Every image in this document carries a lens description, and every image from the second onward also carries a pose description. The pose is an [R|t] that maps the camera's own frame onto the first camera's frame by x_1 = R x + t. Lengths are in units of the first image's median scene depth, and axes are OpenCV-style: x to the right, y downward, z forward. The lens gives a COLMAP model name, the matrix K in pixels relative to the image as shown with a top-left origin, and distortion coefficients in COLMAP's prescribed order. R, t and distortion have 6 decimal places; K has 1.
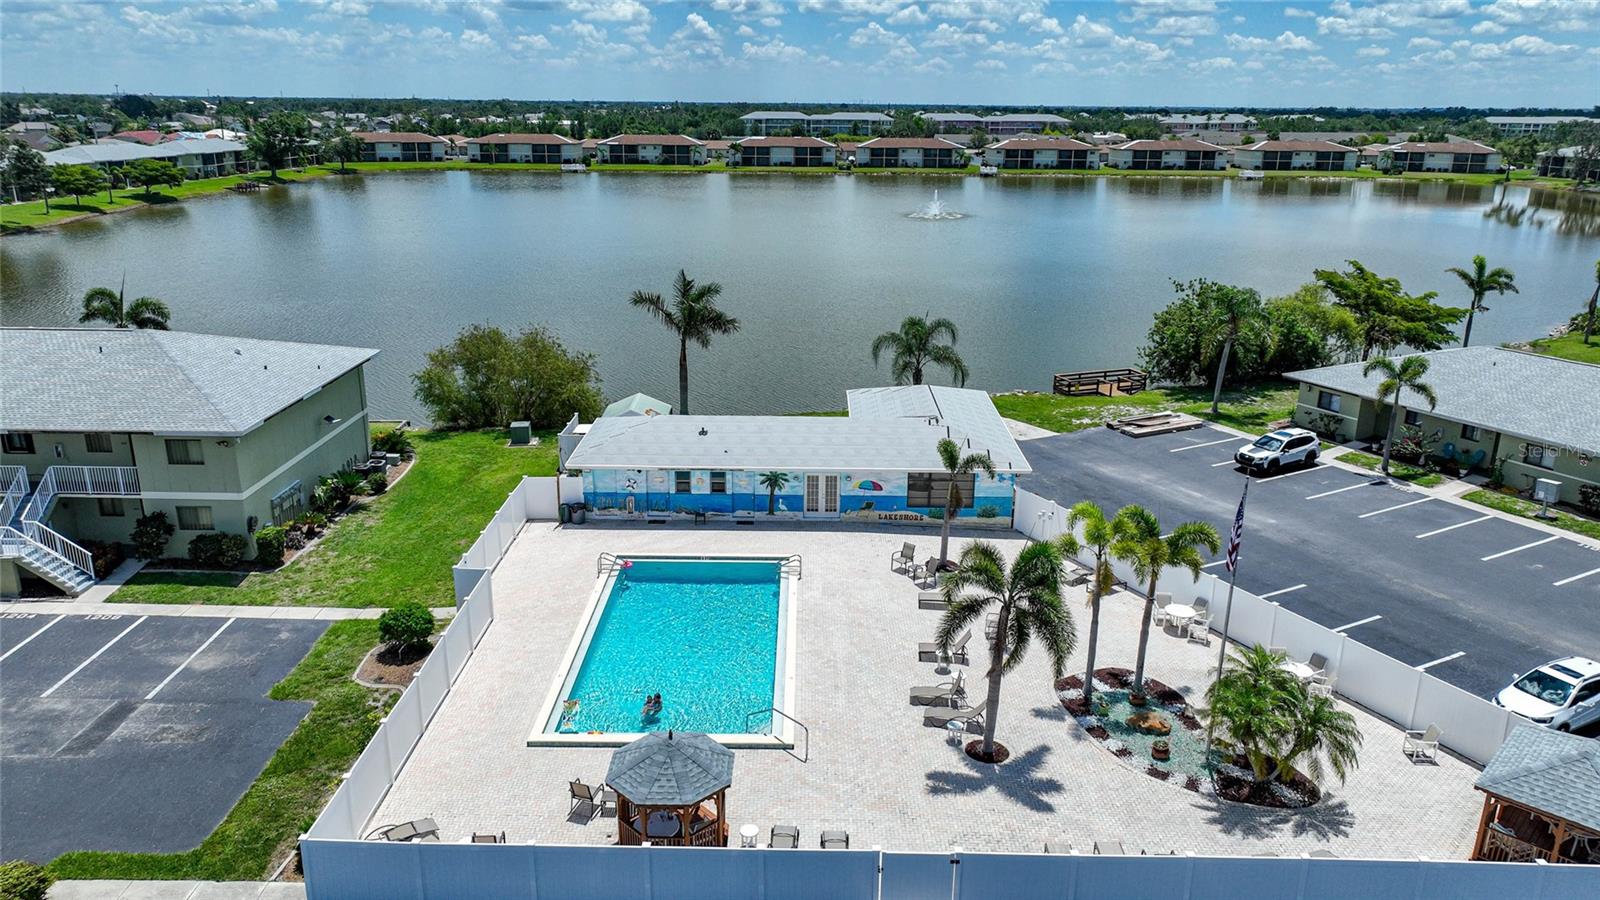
lens RADIAL K [[1124.3, 0, 792.2], [0, 1124.3, 454.4], [0, 0, 1]] dist [-0.006960, 0.019207]
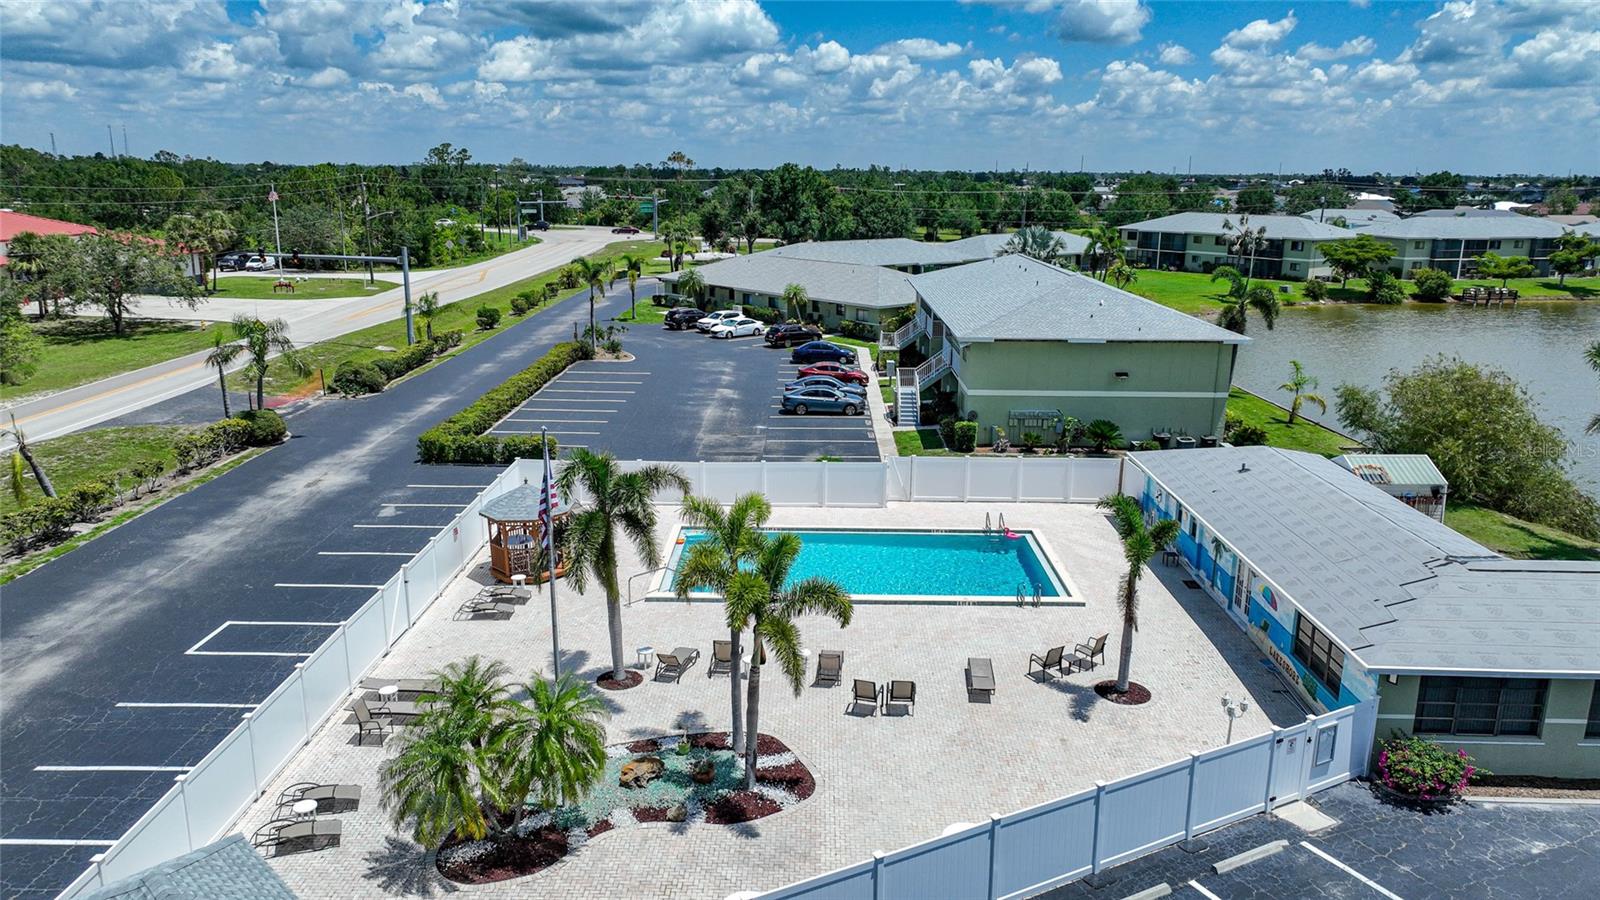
lens RADIAL K [[1124.3, 0, 799.9], [0, 1124.3, 450.3], [0, 0, 1]] dist [-0.006960, 0.019207]
pose [[0.002241, 0.233763, -0.972291, 0.124482], [-0.305981, 0.925820, 0.221885, -0.020501], [0.952035, 0.297005, 0.073602, 0.120537]]
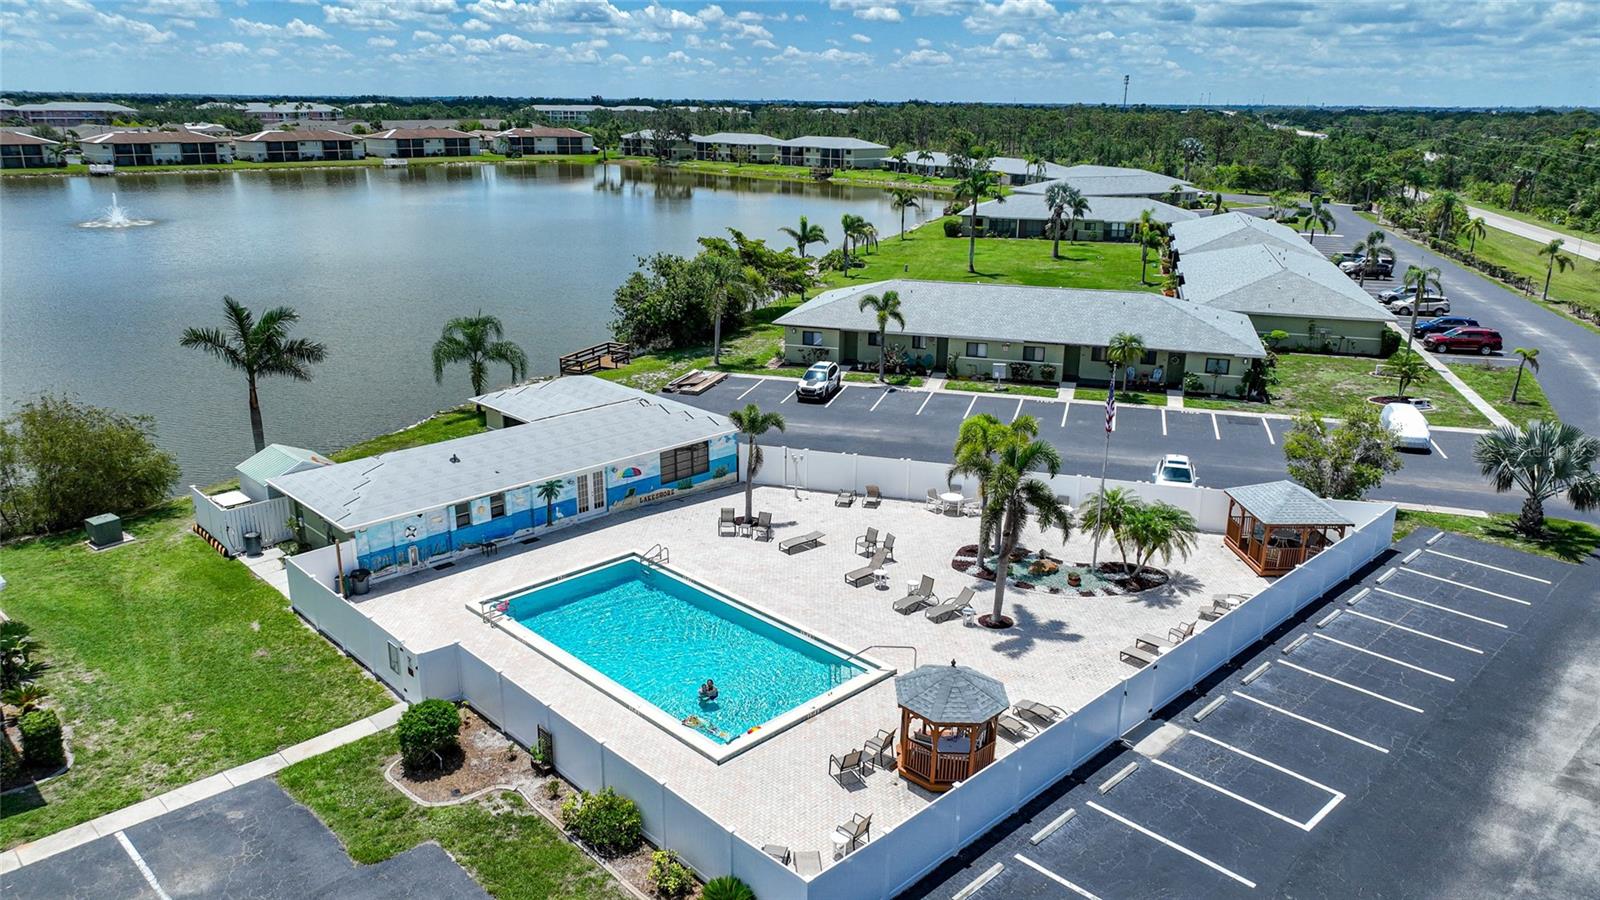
lens RADIAL K [[1124.3, 0, 800.5], [0, 1124.3, 455.3], [0, 0, 1]] dist [-0.006960, 0.019207]
pose [[0.701584, -0.214952, 0.679393, -0.093803], [0.207724, 0.973703, 0.093558, -0.009361], [-0.681638, 0.075487, 0.727786, 0.026331]]
